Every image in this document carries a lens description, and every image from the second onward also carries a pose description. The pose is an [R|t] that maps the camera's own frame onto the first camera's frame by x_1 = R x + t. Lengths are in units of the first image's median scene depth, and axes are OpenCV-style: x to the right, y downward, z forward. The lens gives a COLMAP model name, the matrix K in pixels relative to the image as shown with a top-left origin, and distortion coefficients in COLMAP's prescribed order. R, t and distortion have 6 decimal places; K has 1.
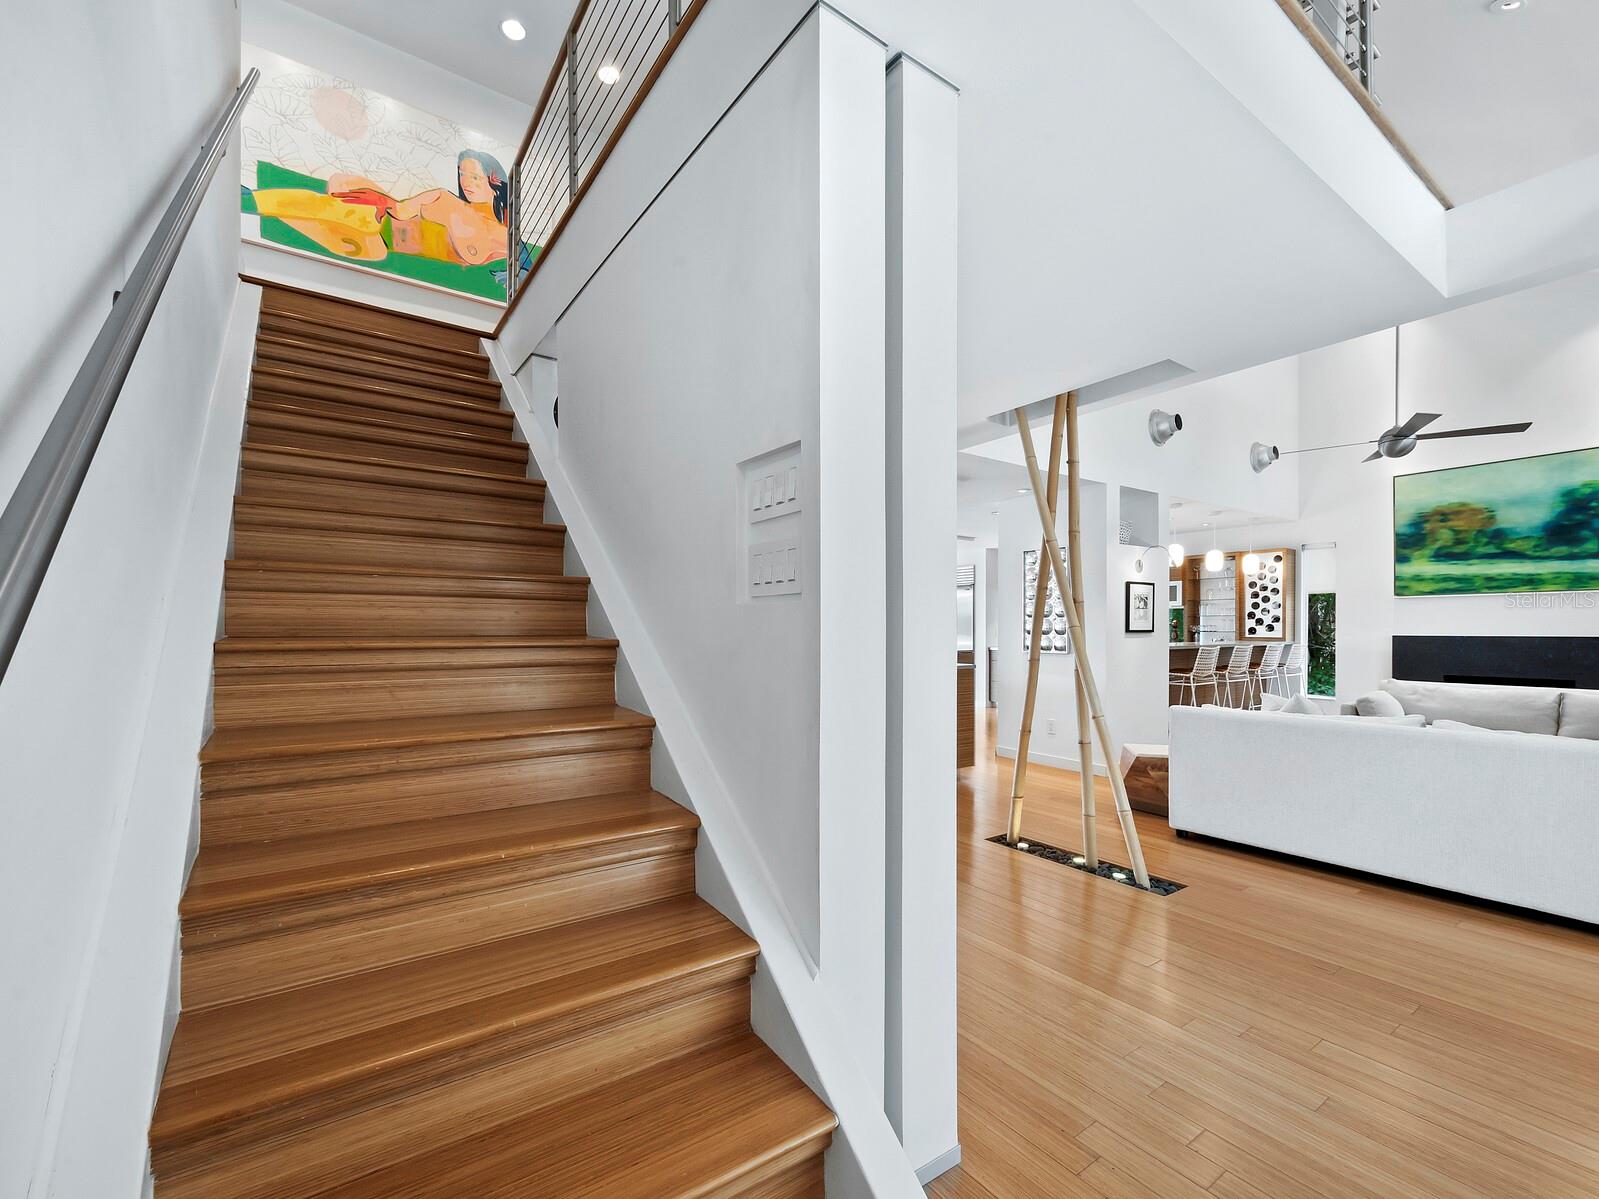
lens RADIAL K [[682.9, 0, 784.7], [0, 682.9, 632.9], [0, 0, 1]] dist [-0.004135, 0.000759]
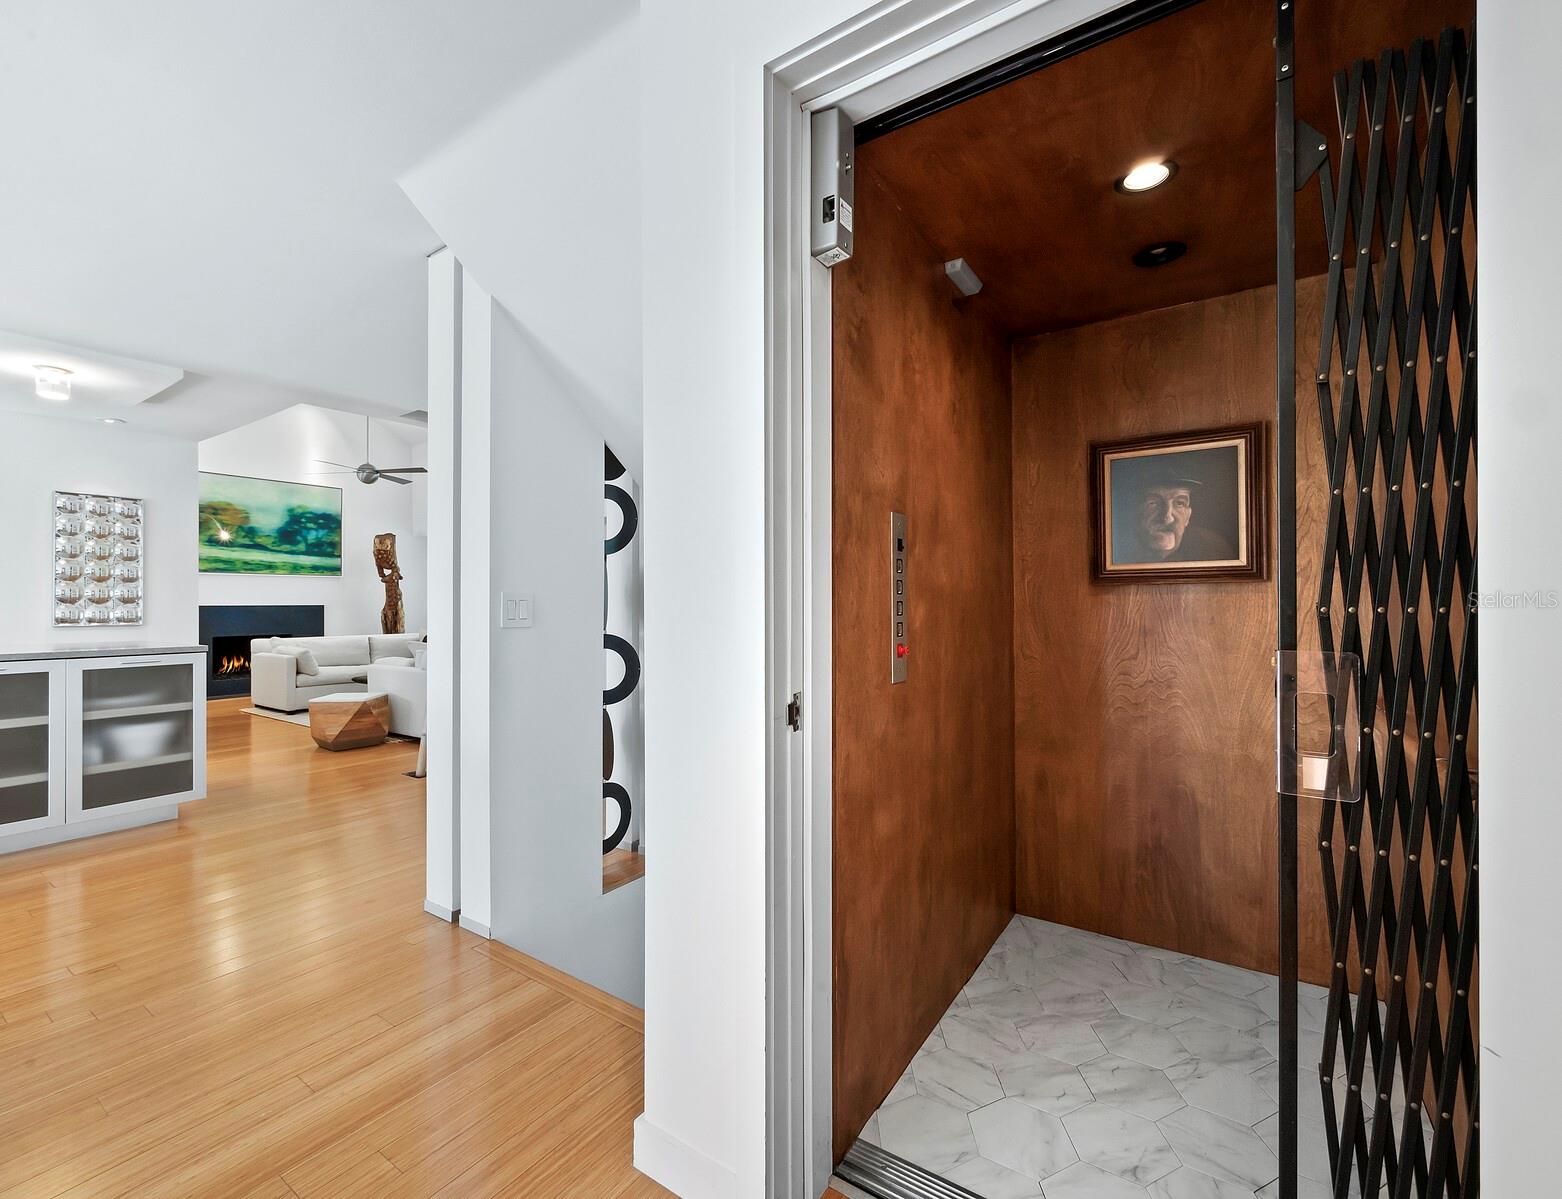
lens RADIAL K [[672.2, 0, 765.7], [0, 672.2, 597.0], [0, 0, 1]] dist [0.000003, -0.000947]
pose [[-0.369048, 0.009235, 0.929365, -0.587202], [0.012495, 0.999910, -0.004974, 0.007869], [-0.929326, 0.009777, -0.369130, 0.535989]]
